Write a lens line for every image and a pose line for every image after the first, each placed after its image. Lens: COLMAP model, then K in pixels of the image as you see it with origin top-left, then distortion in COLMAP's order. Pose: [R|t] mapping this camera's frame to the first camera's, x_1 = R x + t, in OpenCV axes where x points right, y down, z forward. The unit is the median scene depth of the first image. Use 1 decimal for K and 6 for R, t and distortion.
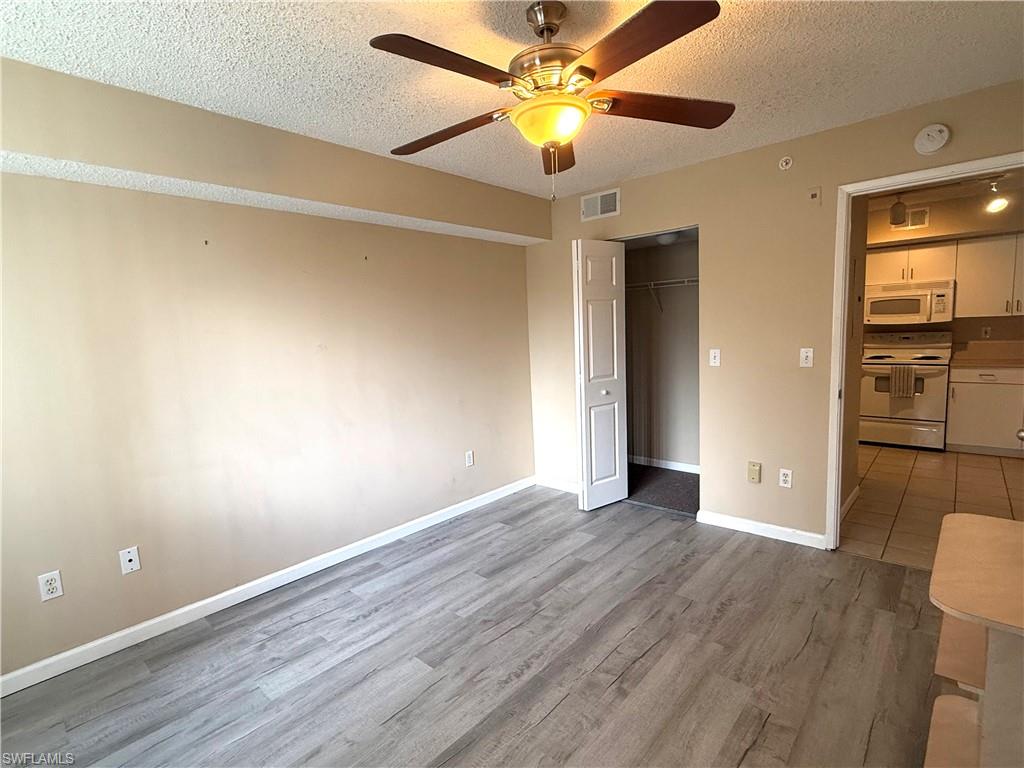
lens RADIAL K [[504.0, 0, 511.0], [0, 504.0, 385.6], [0, 0, 1]] dist [0.006216, -0.003842]
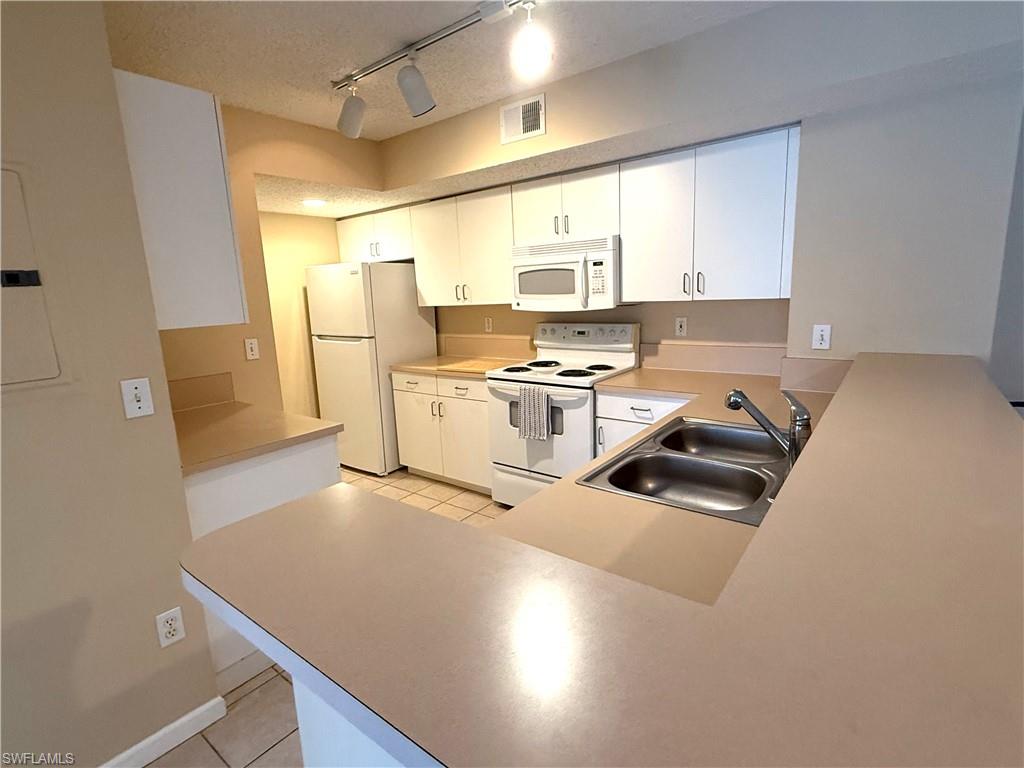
lens RADIAL K [[504.0, 0, 508.7], [0, 504.0, 380.7], [0, 0, 1]] dist [0.006216, -0.003842]
pose [[0.997566, -0.013428, 0.068417, 1.029979], [0.008940, 0.997813, 0.065486, -0.121603], [-0.069147, -0.064715, 0.995505, 0.624027]]
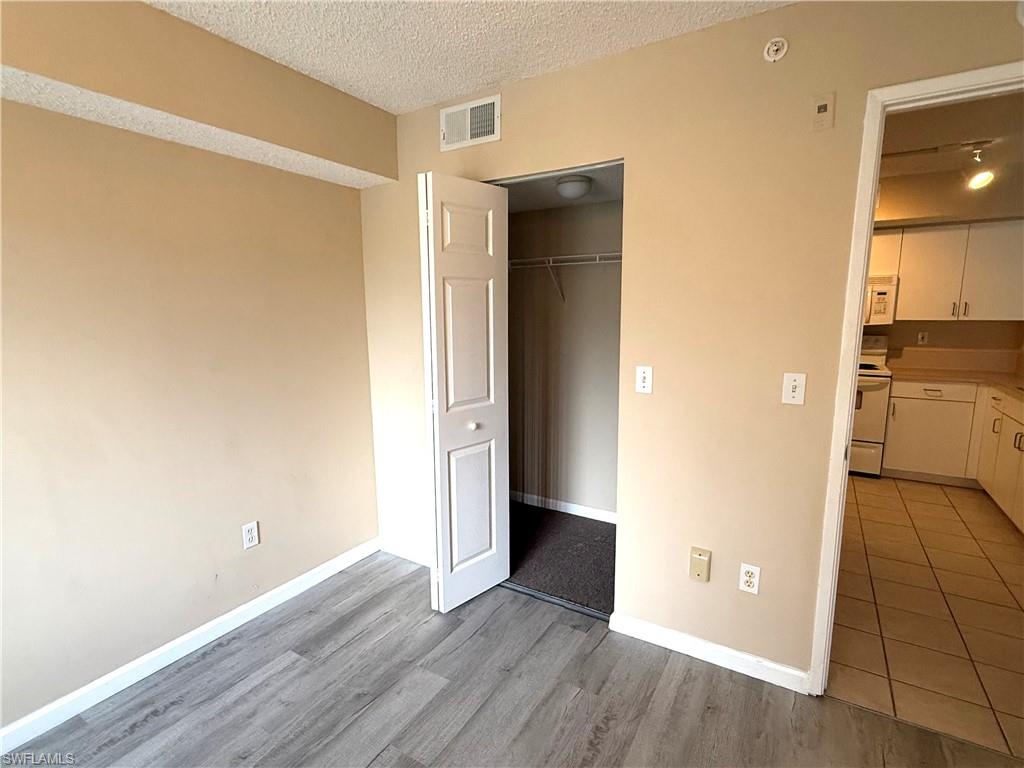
lens RADIAL K [[504.0, 0, 508.0], [0, 504.0, 384.7], [0, 0, 1]] dist [0.006216, -0.003842]
pose [[0.983580, 0.007723, 0.180306, 0.122715], [-0.013613, 0.999413, 0.031450, -0.063504], [-0.179957, -0.033388, 0.983108, 0.402804]]
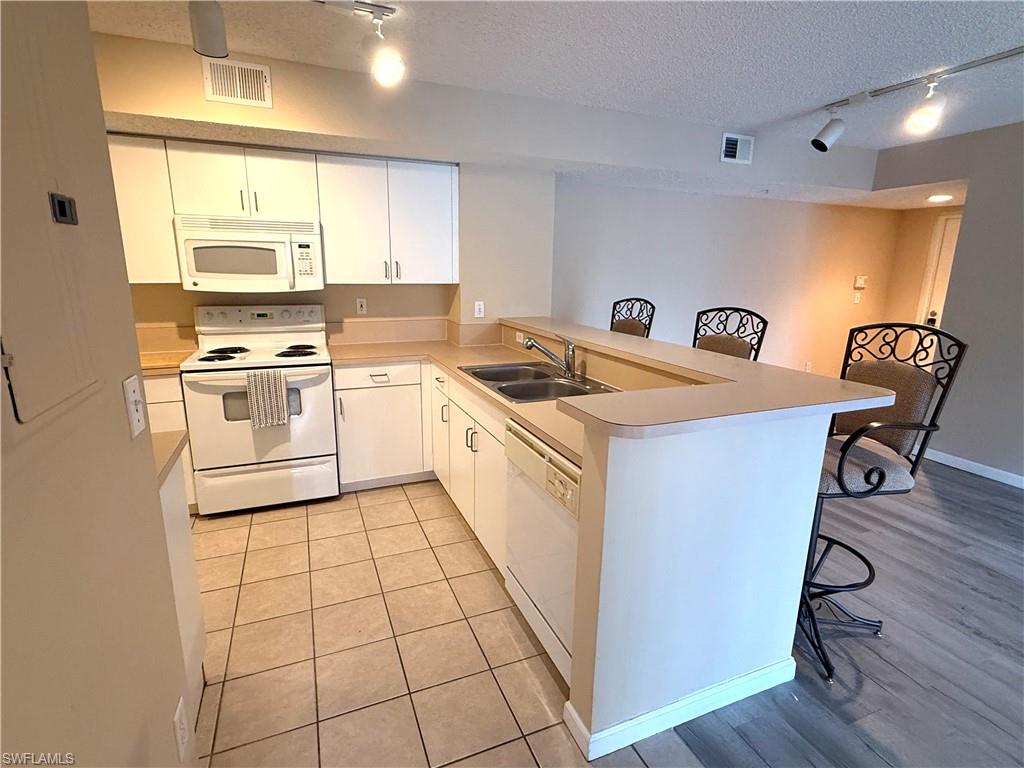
lens RADIAL K [[504.0, 0, 511.7], [0, 504.0, 381.8], [0, 0, 1]] dist [0.006216, -0.003842]
pose [[0.429791, -0.151020, 0.890209, 0.583555], [0.071383, 0.988511, 0.133233, -0.118392], [-0.900102, 0.006283, 0.435633, 0.756895]]
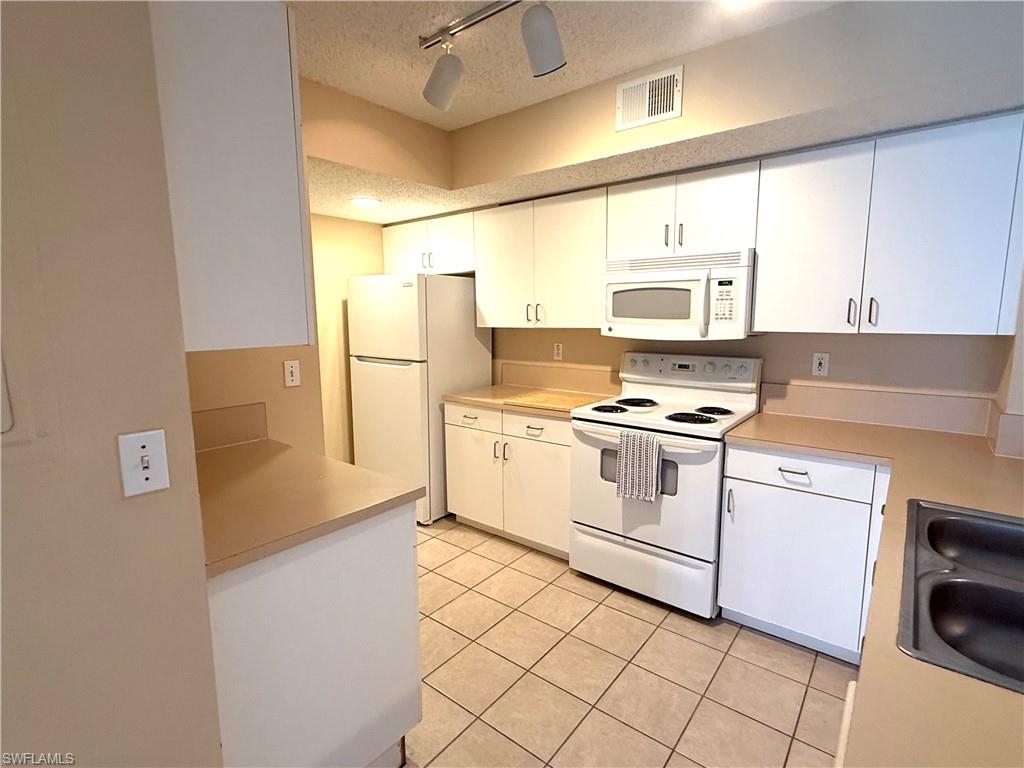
lens RADIAL K [[504.0, 0, 511.7], [0, 504.0, 382.9], [0, 0, 1]] dist [0.006216, -0.003842]
pose [[0.997845, 0.027048, 0.059779, 0.917781], [-0.028612, 0.999266, 0.025467, -0.135218], [-0.059047, -0.027122, 0.997887, 0.800466]]
